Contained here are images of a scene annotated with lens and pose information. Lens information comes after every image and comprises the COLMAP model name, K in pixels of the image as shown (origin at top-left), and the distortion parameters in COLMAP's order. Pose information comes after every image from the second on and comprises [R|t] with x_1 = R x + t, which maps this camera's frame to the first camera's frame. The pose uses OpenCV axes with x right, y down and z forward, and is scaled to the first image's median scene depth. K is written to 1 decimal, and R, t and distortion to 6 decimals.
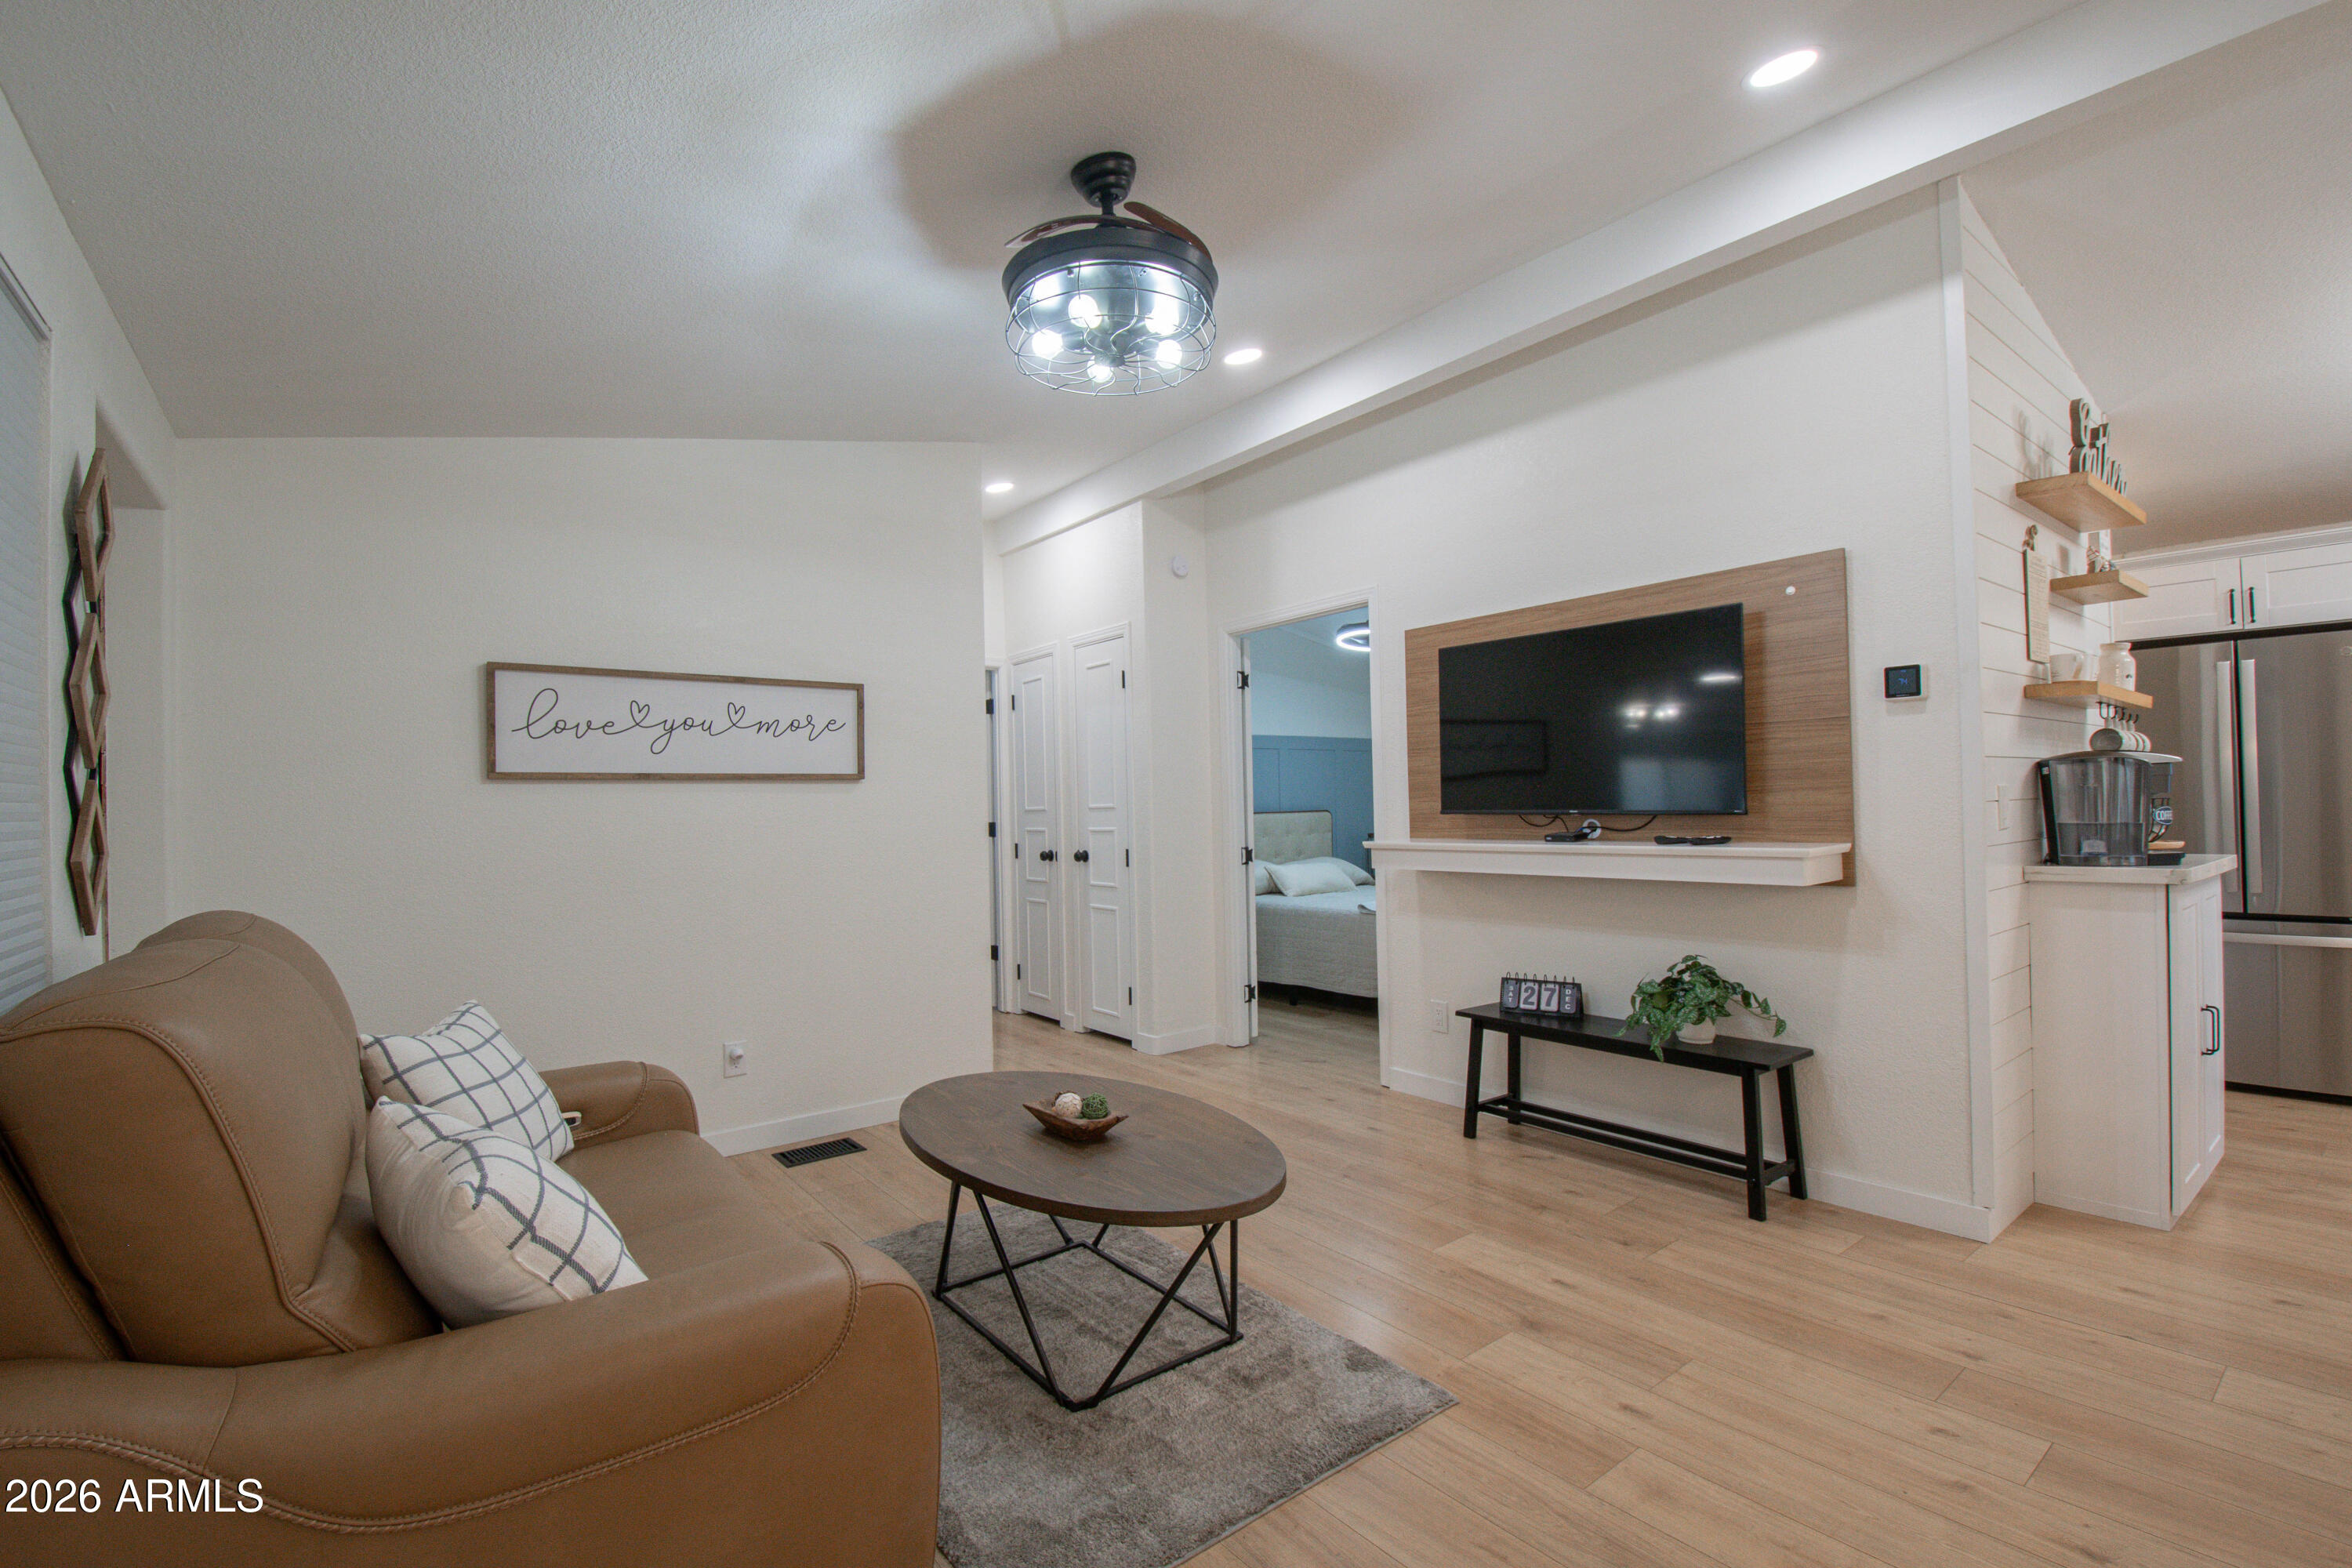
lens RADIAL K [[1058.8, 0, 1173.5], [0, 1058.8, 798.5], [0, 0, 1]] dist [0.002993, -0.015235]
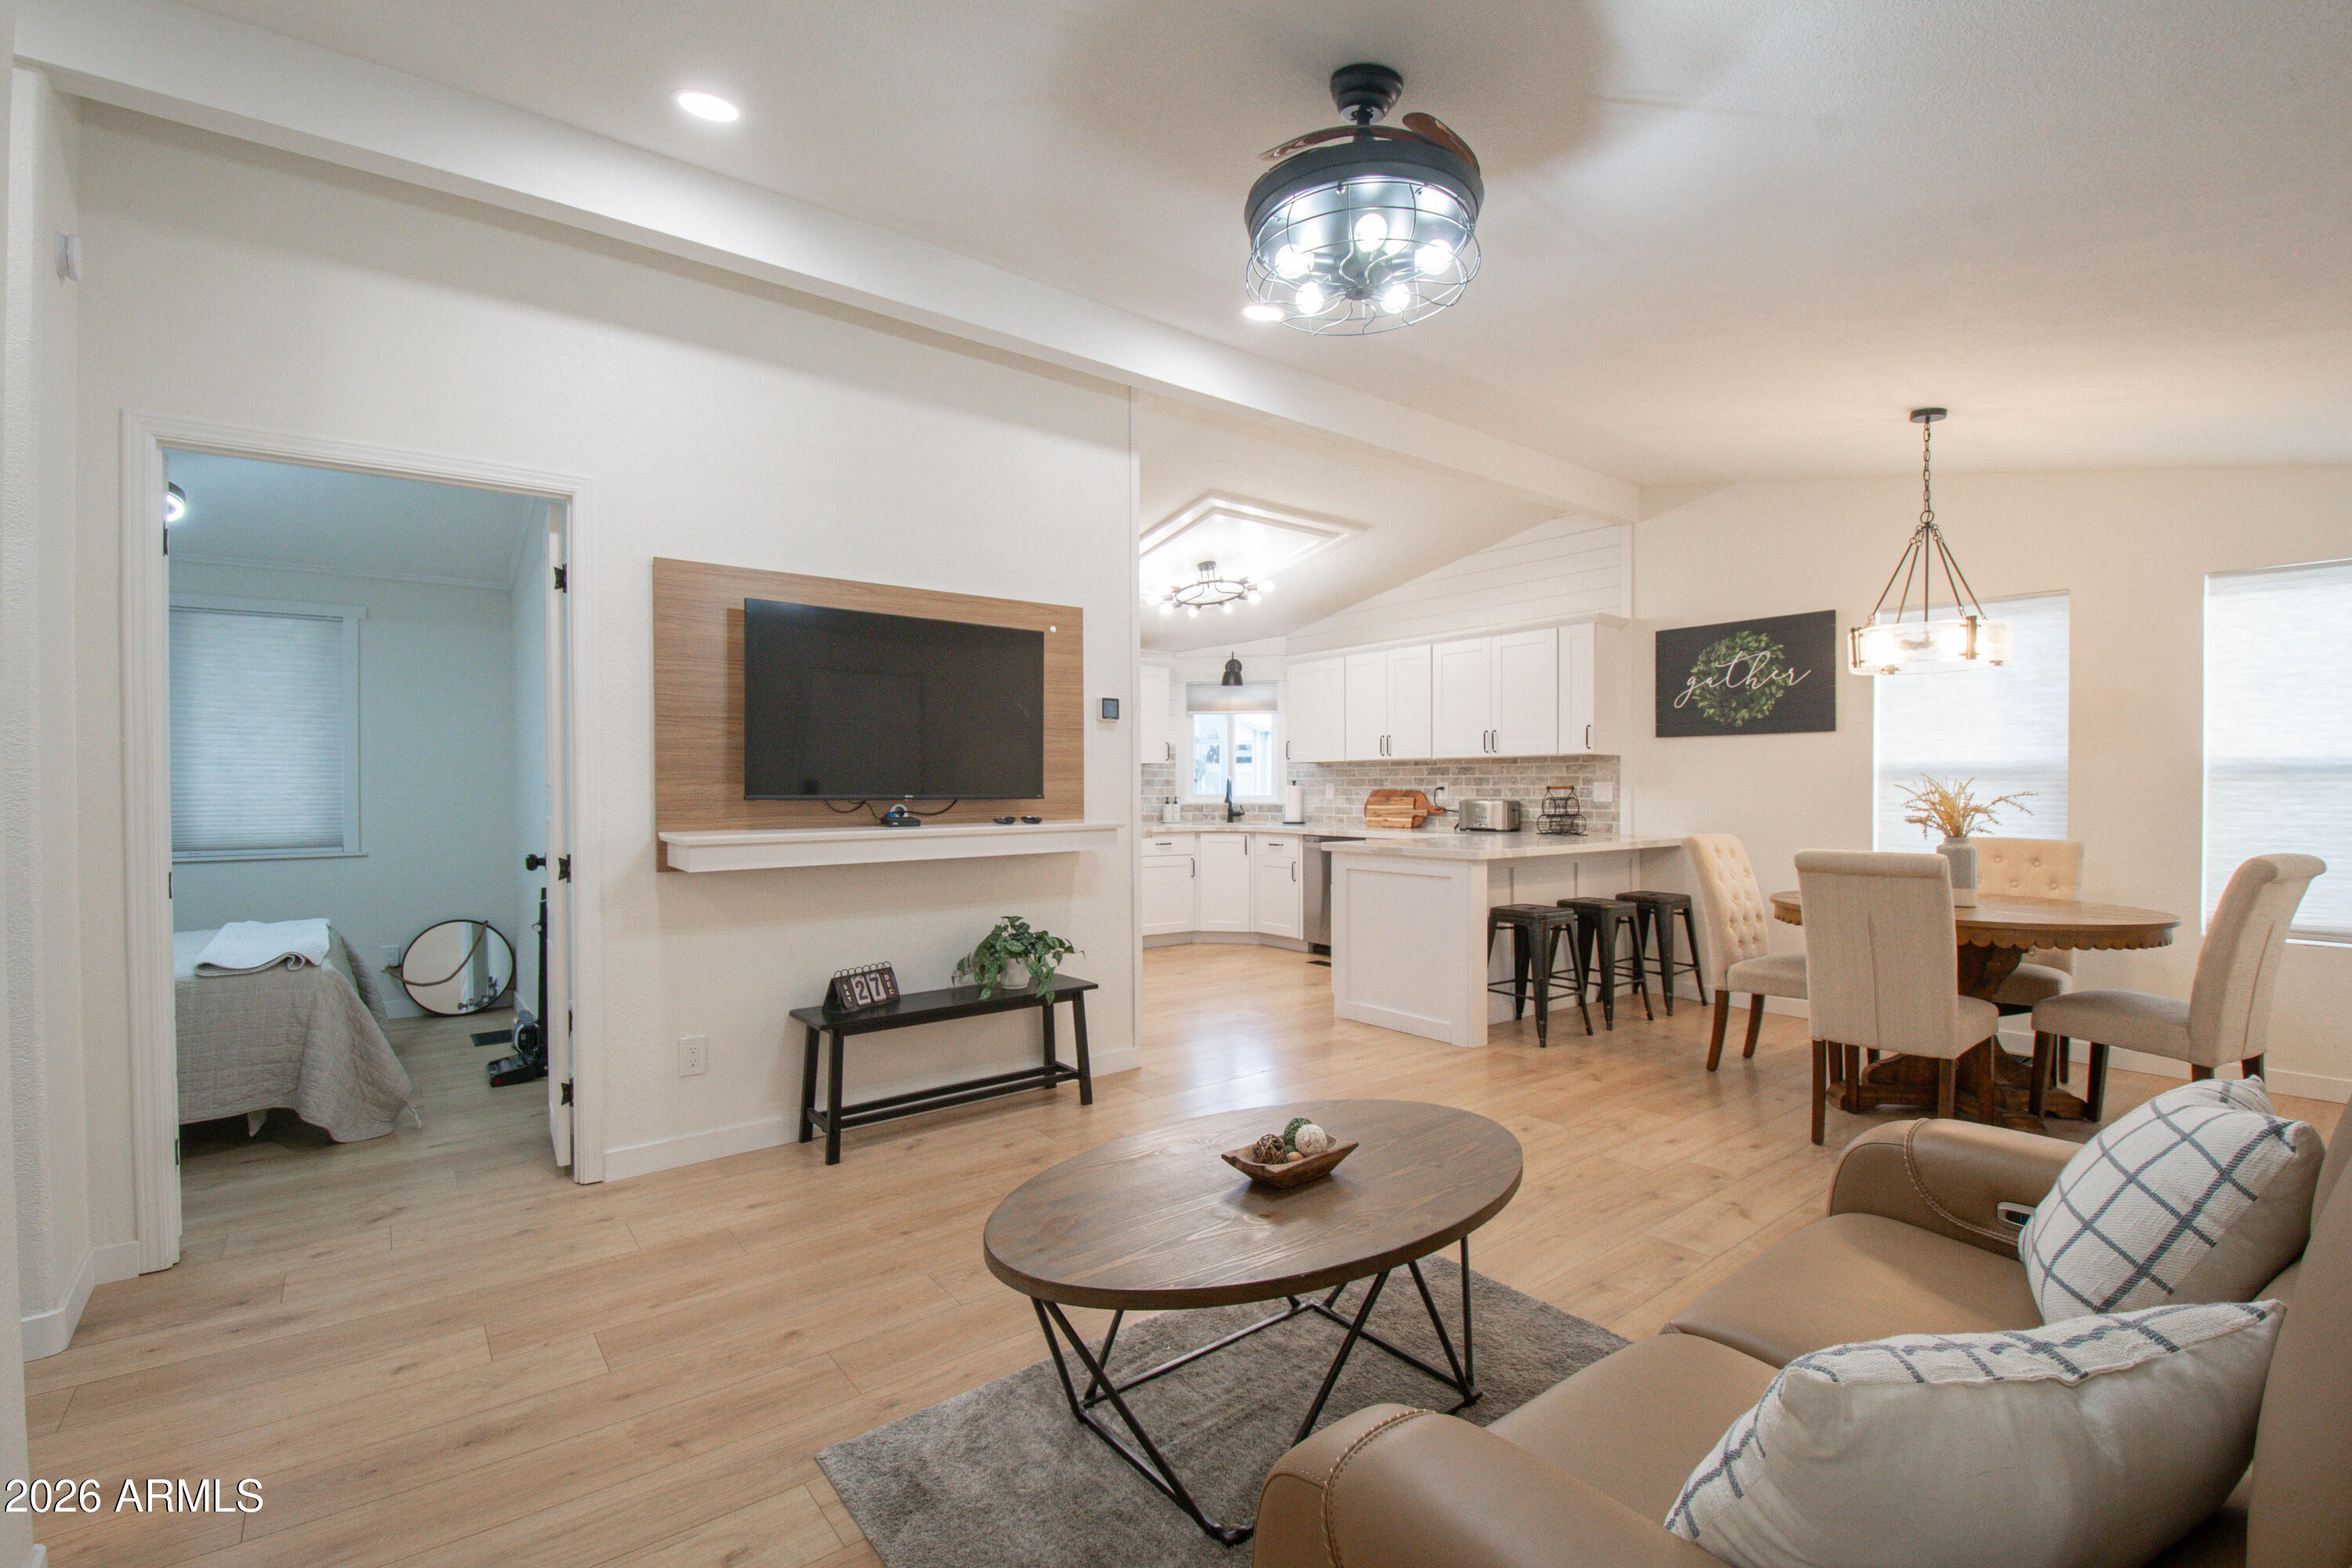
lens RADIAL K [[1058.8, 0, 1153.2], [0, 1058.8, 793.2], [0, 0, 1]] dist [0.002993, -0.015235]
pose [[-0.022776, 0.007064, 0.999716, -0.640963], [-0.006800, 0.999951, -0.007221, 0.014769], [-0.999717, -0.006963, -0.022726, 0.783550]]
